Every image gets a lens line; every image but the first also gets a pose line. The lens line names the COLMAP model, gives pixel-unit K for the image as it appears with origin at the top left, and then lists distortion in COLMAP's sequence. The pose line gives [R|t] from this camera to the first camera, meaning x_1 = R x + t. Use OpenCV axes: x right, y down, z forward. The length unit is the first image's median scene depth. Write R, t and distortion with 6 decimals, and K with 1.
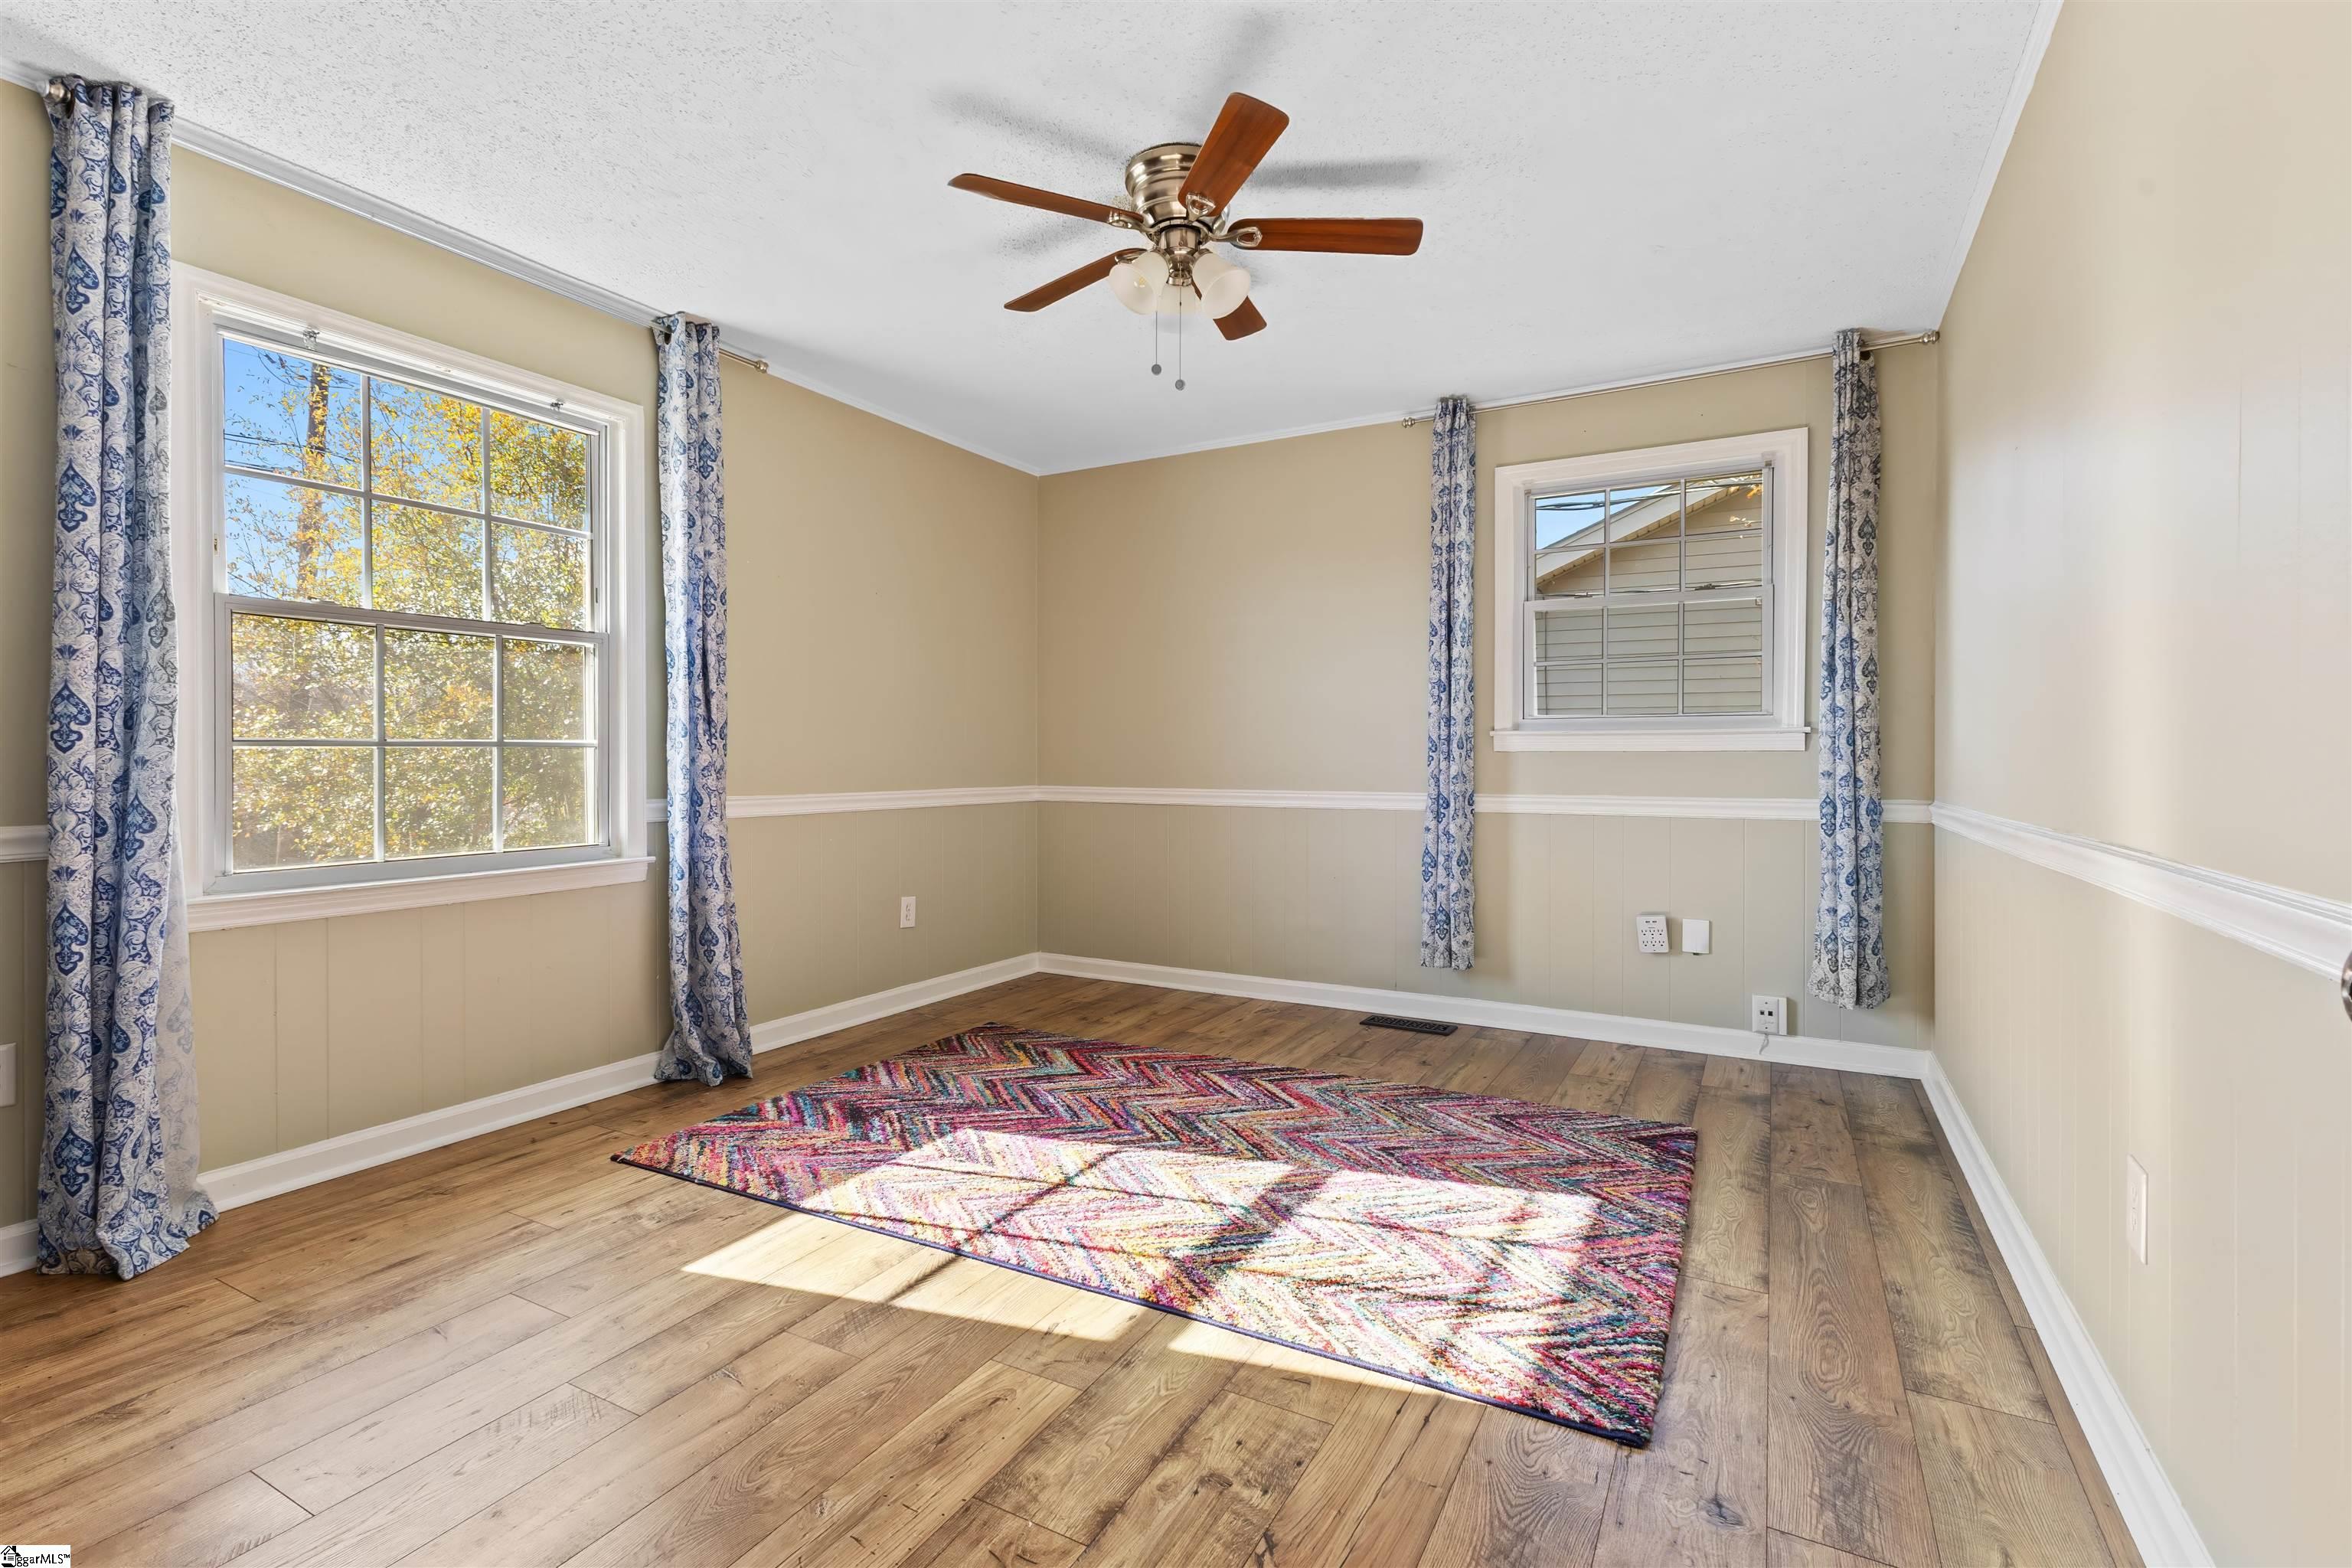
lens RADIAL K [[1033.5, 0, 1177.4], [0, 1033.5, 772.8], [0, 0, 1]] dist [0.004243, 0.000612]
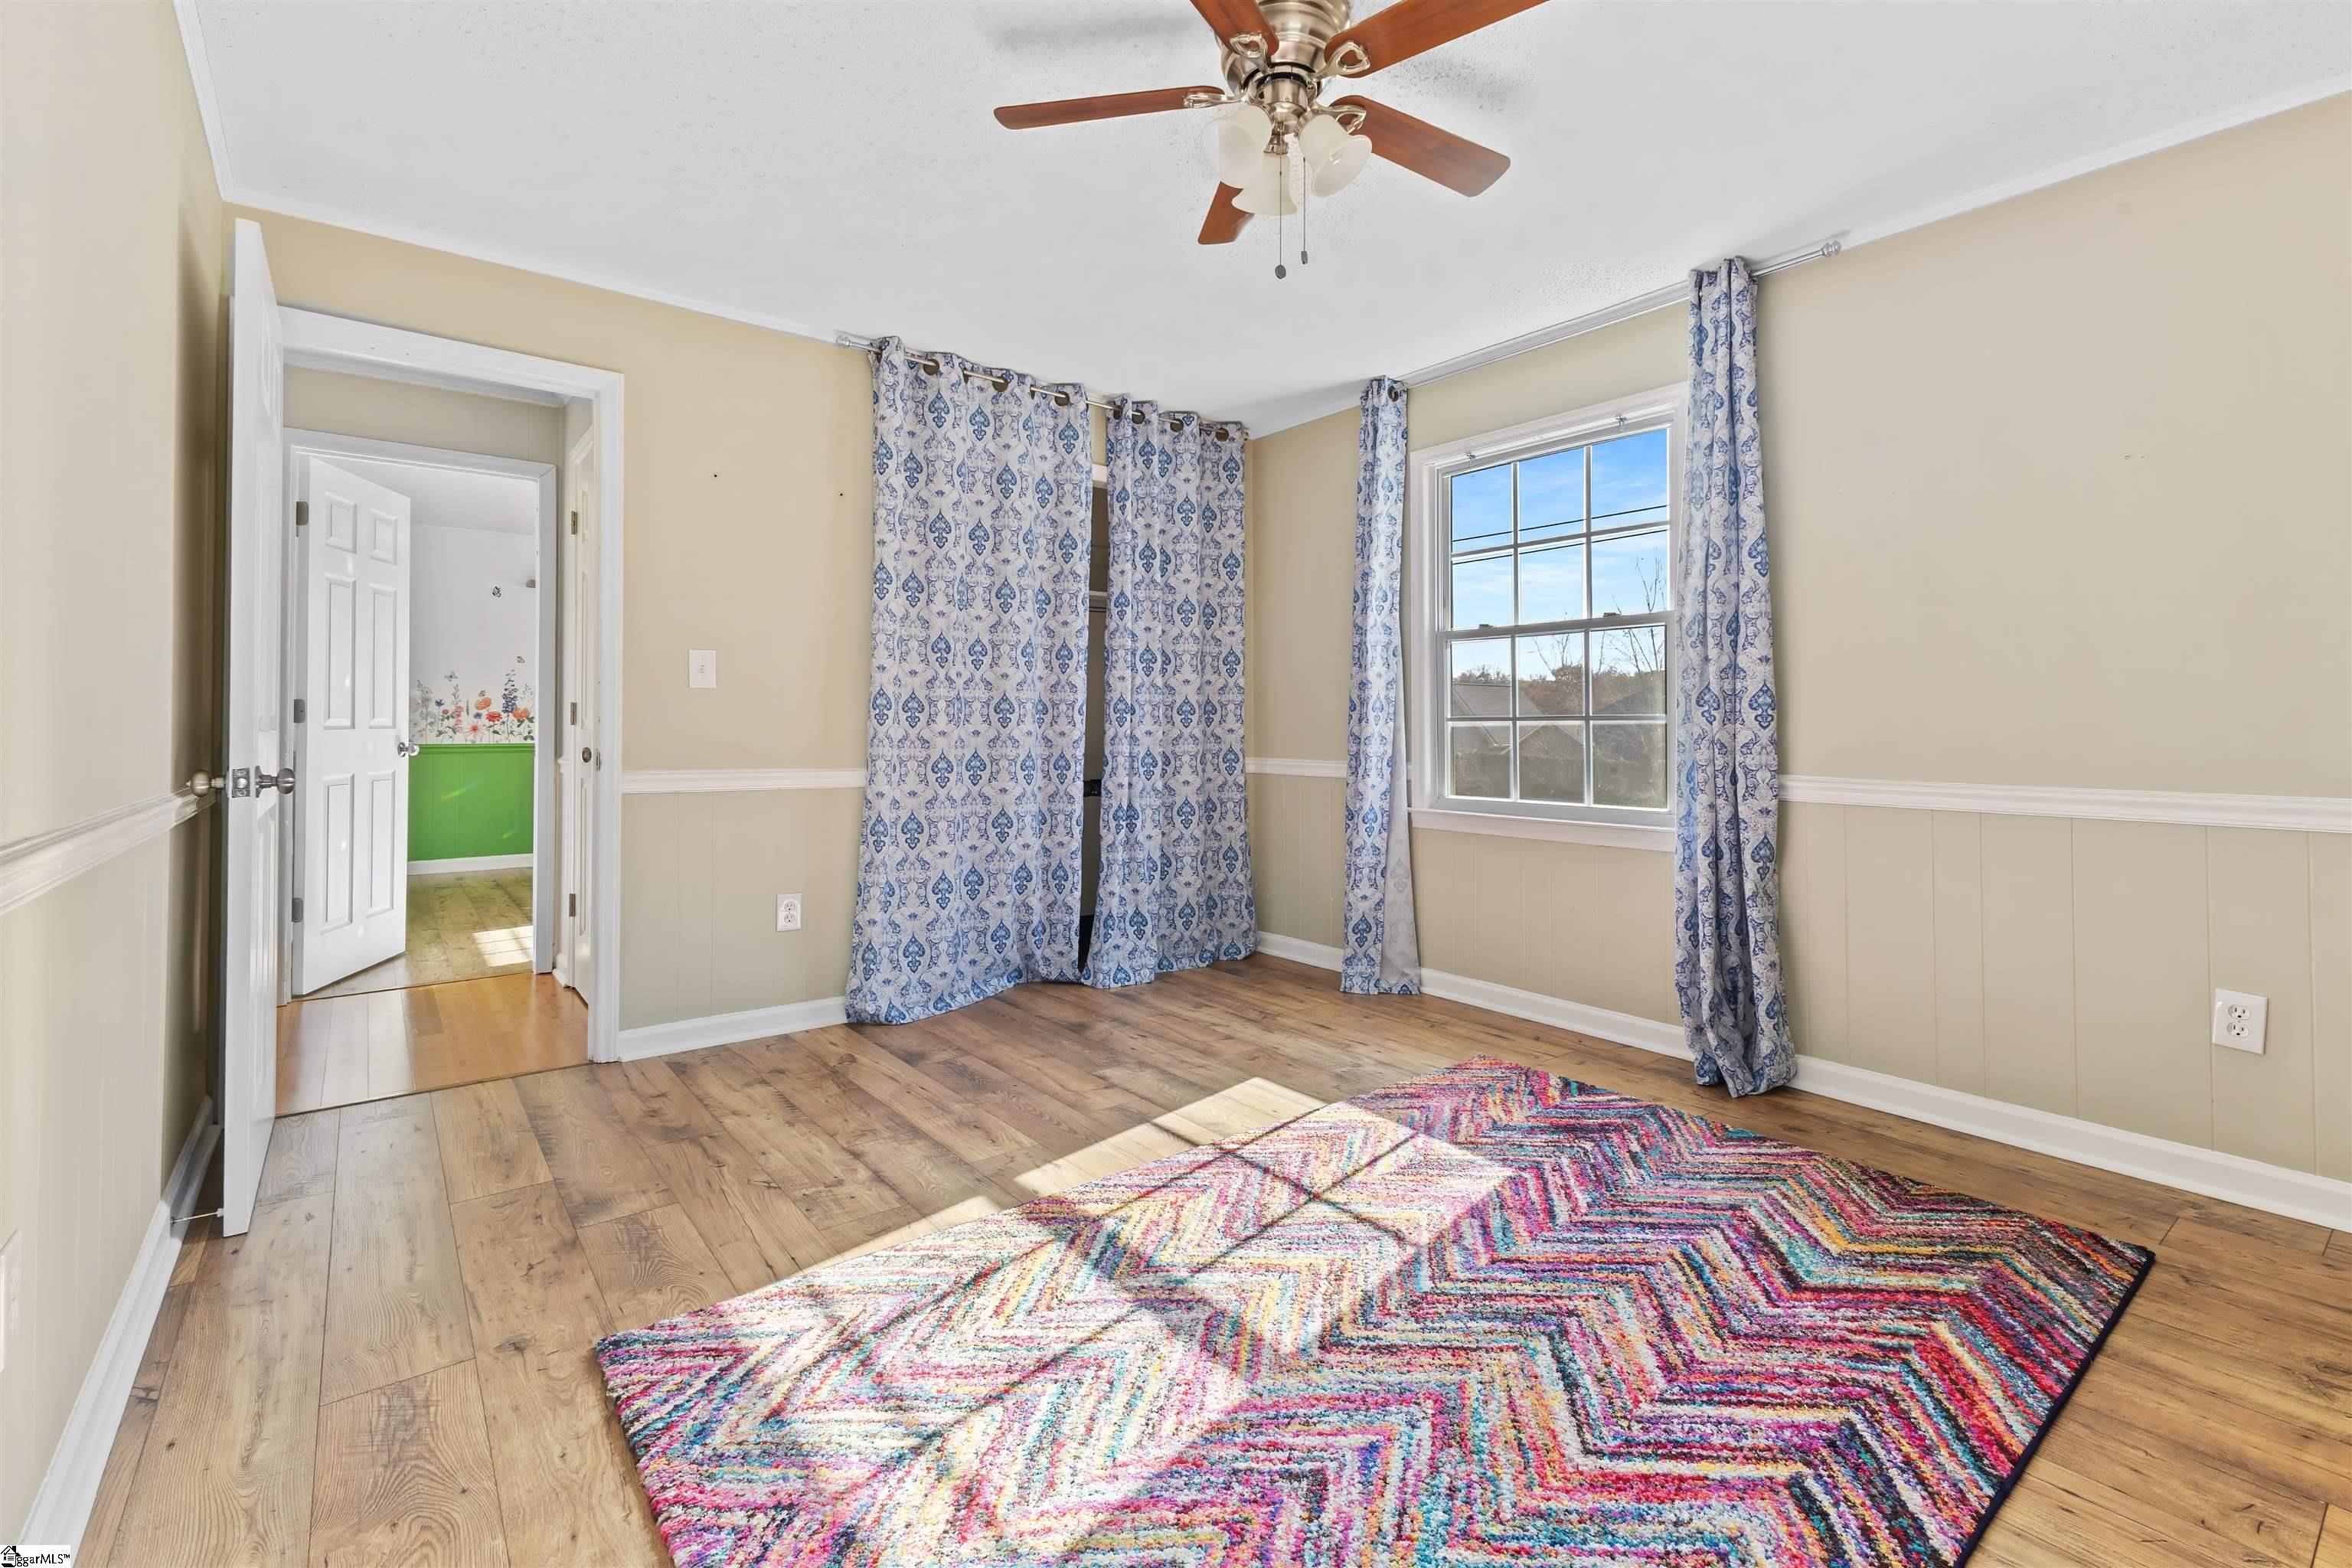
lens RADIAL K [[1033.5, 0, 1177.4], [0, 1033.5, 772.8], [0, 0, 1]] dist [0.004243, 0.000612]
pose [[-0.373971, 0.041711, -0.926502, 0.691580], [-0.019525, 0.998413, 0.052829, -0.013177], [0.927235, 0.037846, -0.372563, 1.117009]]
